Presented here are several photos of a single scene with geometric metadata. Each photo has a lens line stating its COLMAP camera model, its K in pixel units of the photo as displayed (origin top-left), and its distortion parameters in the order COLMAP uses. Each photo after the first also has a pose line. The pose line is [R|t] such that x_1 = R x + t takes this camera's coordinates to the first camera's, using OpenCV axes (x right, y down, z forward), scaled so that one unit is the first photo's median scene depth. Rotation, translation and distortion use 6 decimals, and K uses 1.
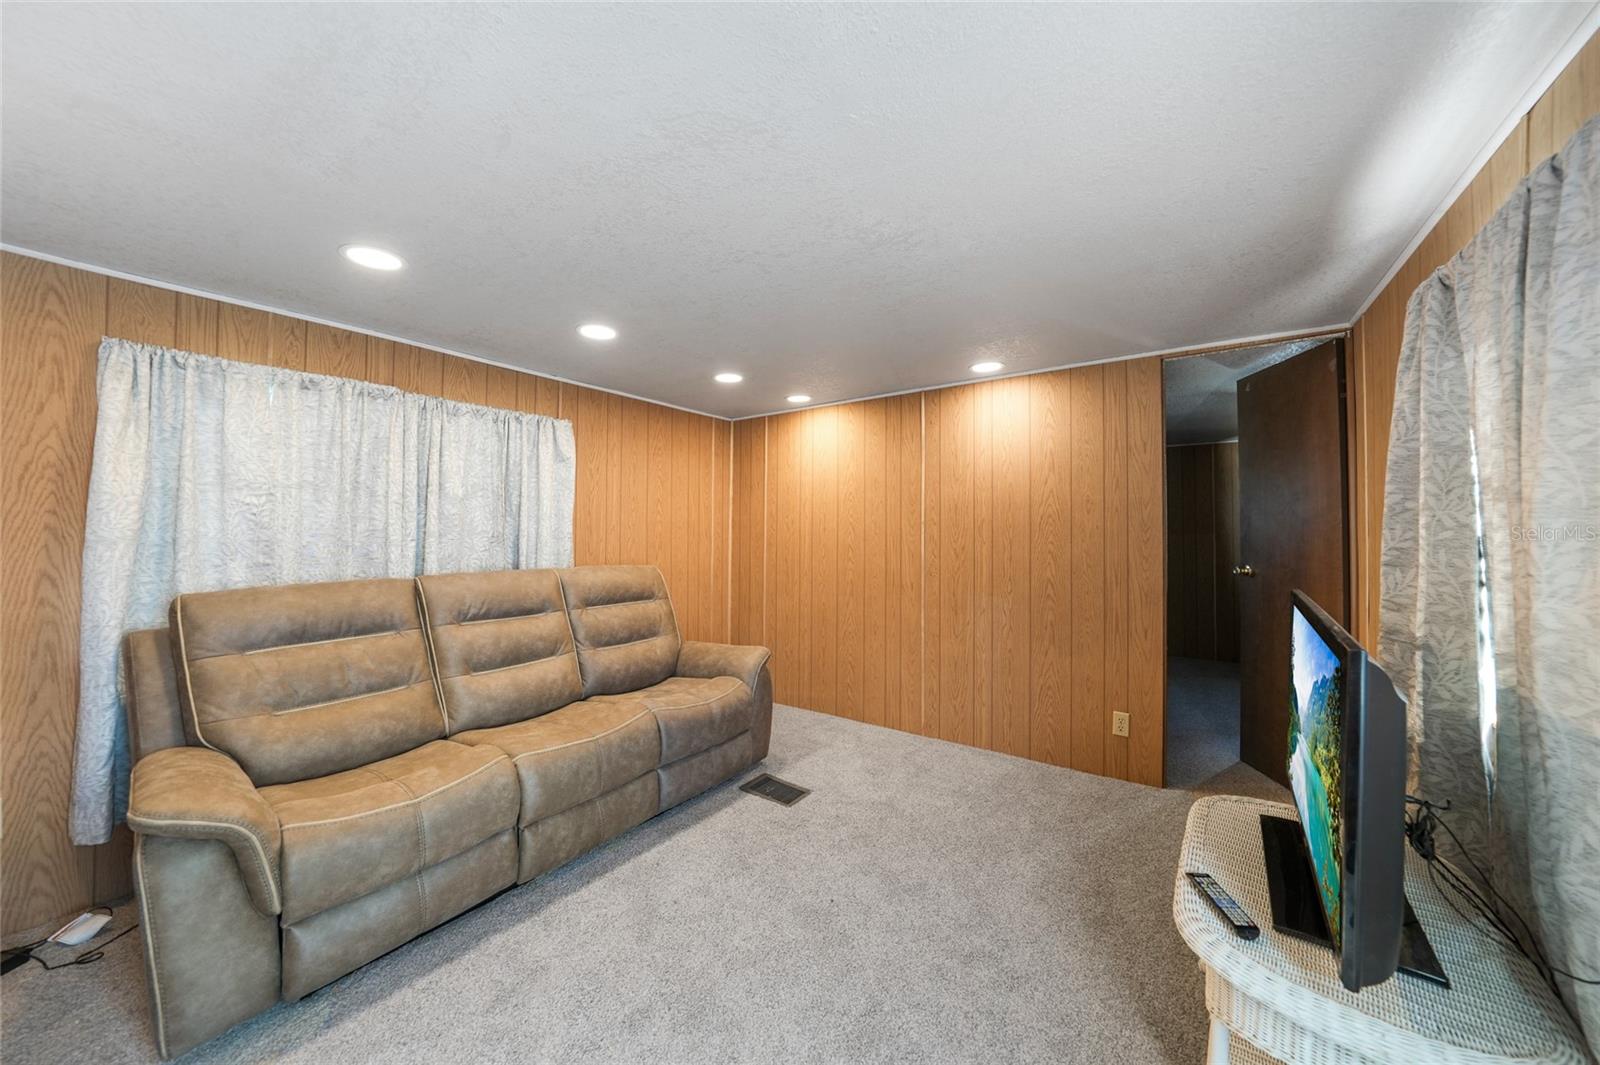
lens RADIAL K [[558.5, 0, 802.4], [0, 558.5, 522.5], [0, 0, 1]] dist [-0.018100, 0.000224]
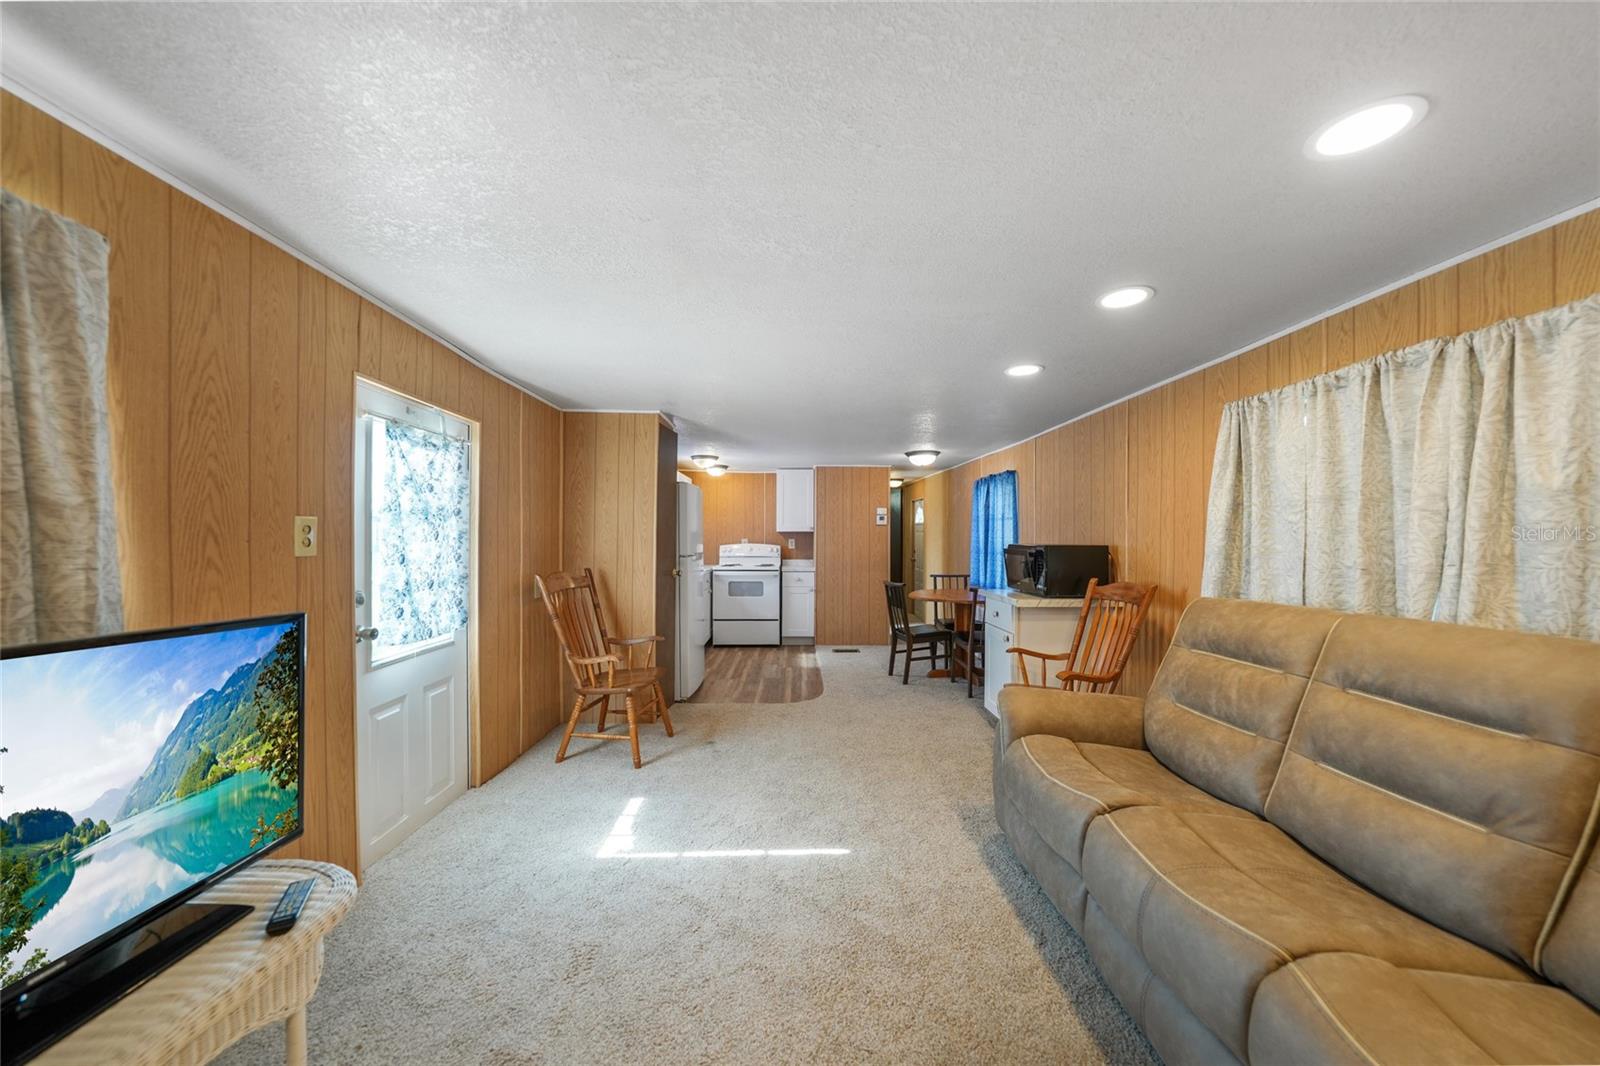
lens RADIAL K [[559.7, 0, 801.0], [0, 559.7, 539.2], [0, 0, 1]] dist [-0.029955, 0.007267]
pose [[-0.797012, -0.011405, -0.603856, 0.276943], [-0.003983, 0.999899, -0.013629, 0.012813], [0.603951, -0.008457, -0.796977, 1.040122]]
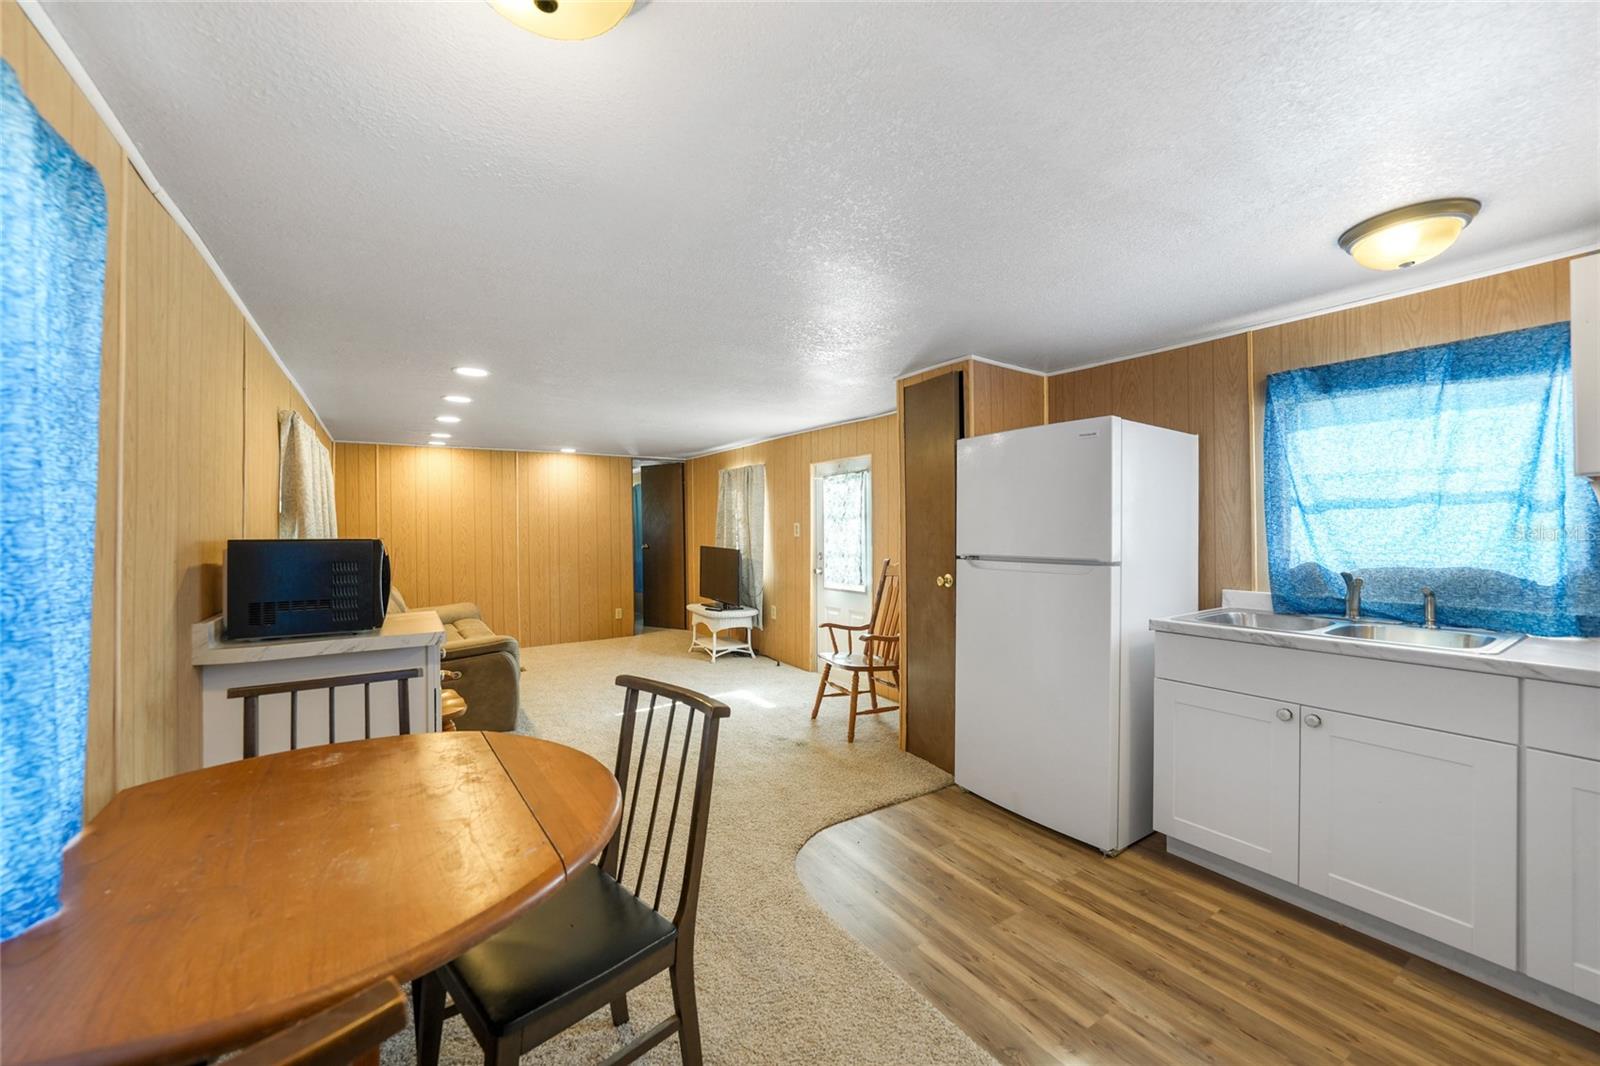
lens RADIAL K [[607.4, 0, 800.2], [0, 607.4, 528.7], [0, 0, 1]] dist [-0.028561, 0.006321]
pose [[0.352708, -0.006381, 0.935712, -1.683289], [-0.005560, 0.999945, 0.008915, -0.021539], [-0.935717, -0.008347, 0.352653, -0.667917]]
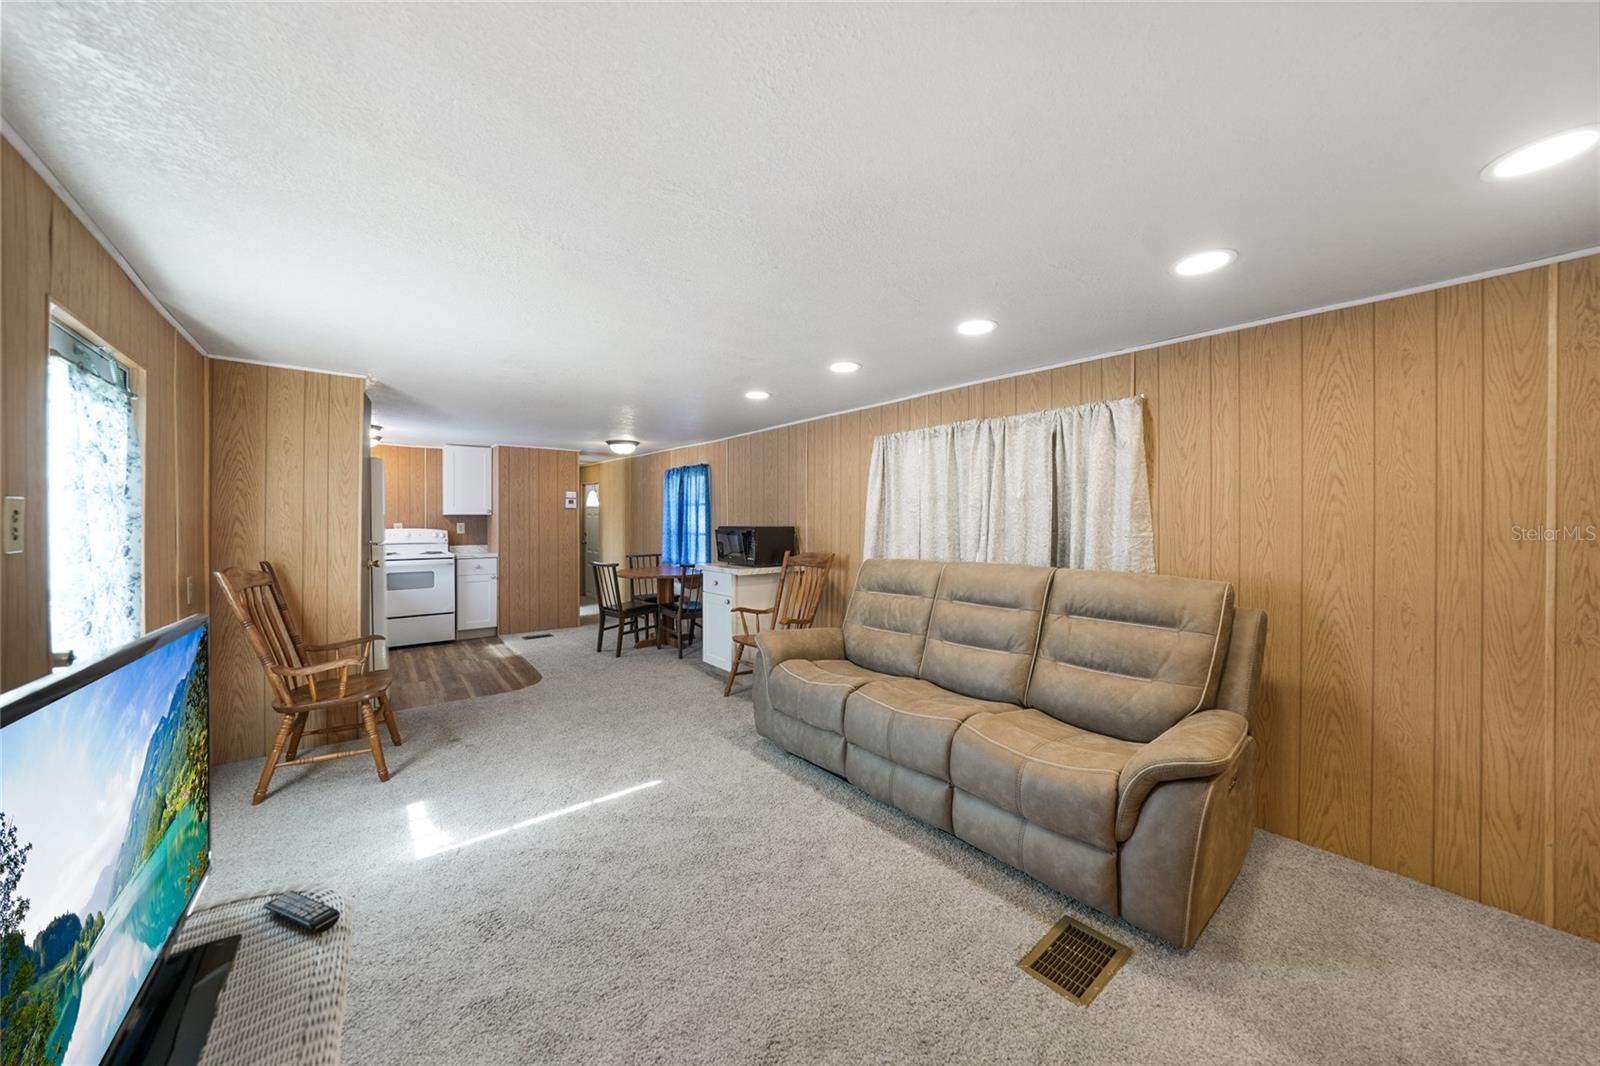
lens RADIAL K [[555.7, 0, 800.7], [0, 555.7, 526.4], [0, 0, 1]] dist [-0.017132, 0.000155]
pose [[-0.263845, -0.000494, -0.964565, 0.637895], [0.009329, 0.999952, -0.003064, 0.011430], [0.964520, -0.009807, -0.263828, 0.924265]]
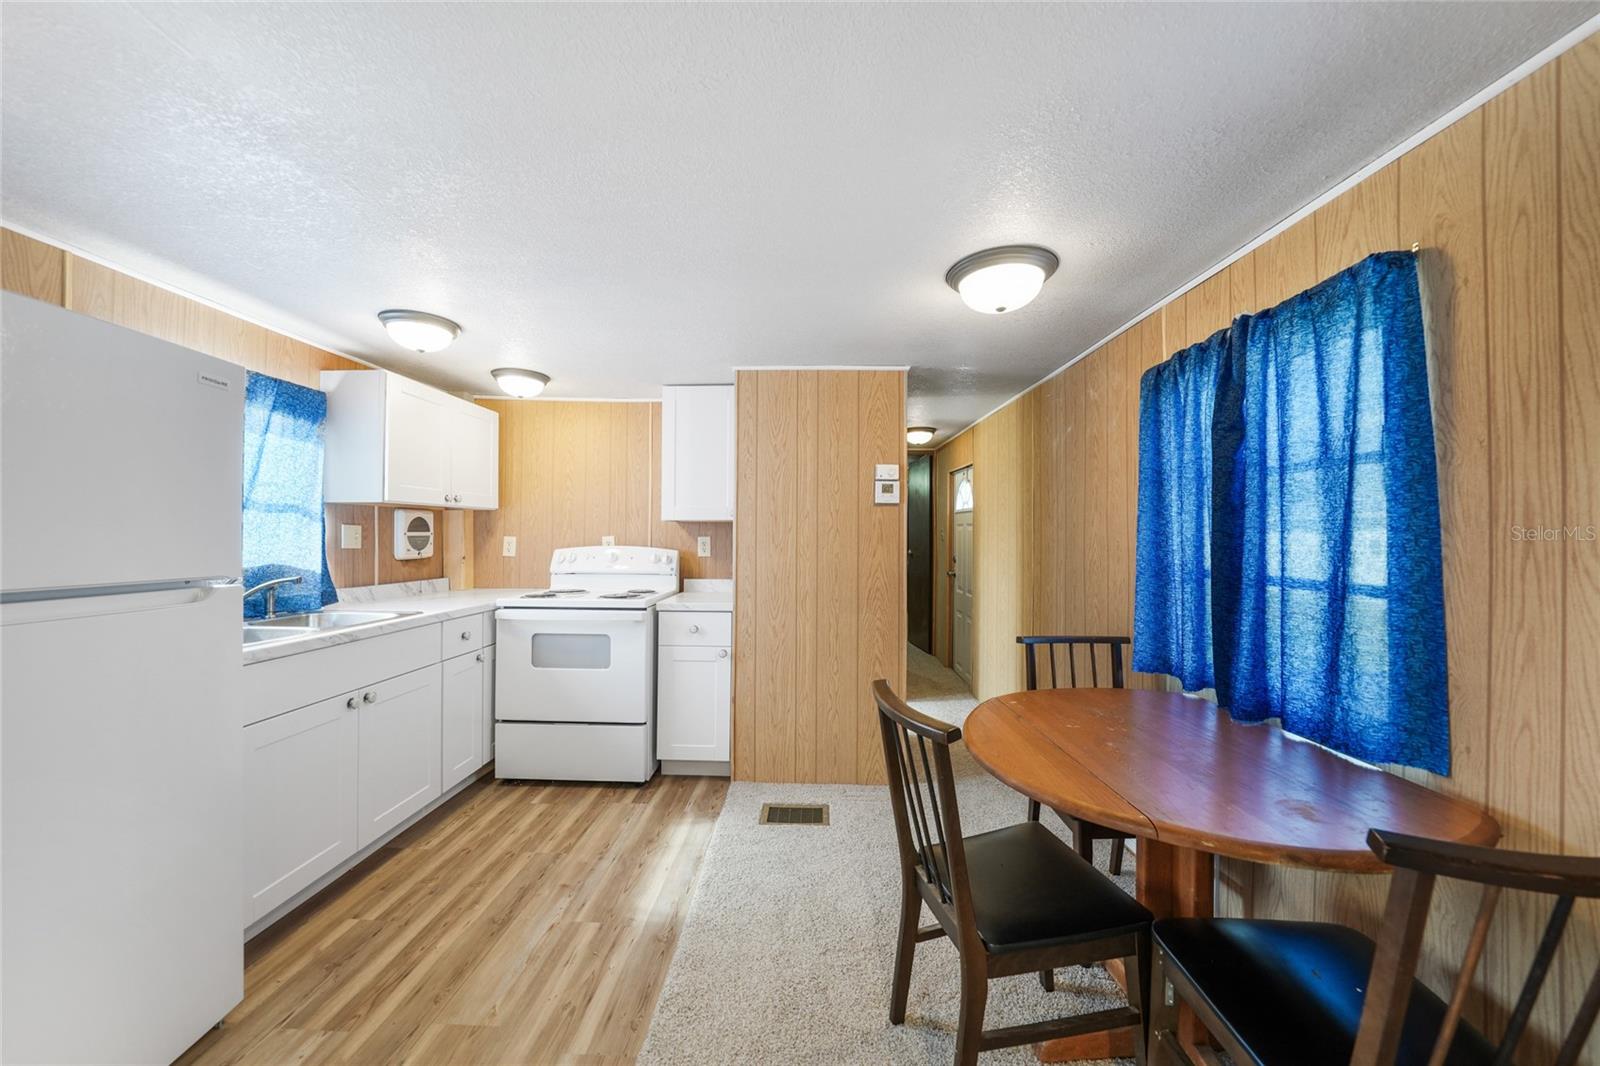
lens RADIAL K [[567.4, 0, 796.8], [0, 567.4, 531.8], [0, 0, 1]] dist [-0.018576, -0.000051]
pose [[-0.825385, -0.022384, -0.564127, -0.811355], [-0.008215, 0.999584, -0.027642, -0.002539], [0.564511, -0.018181, -0.825225, 0.021033]]
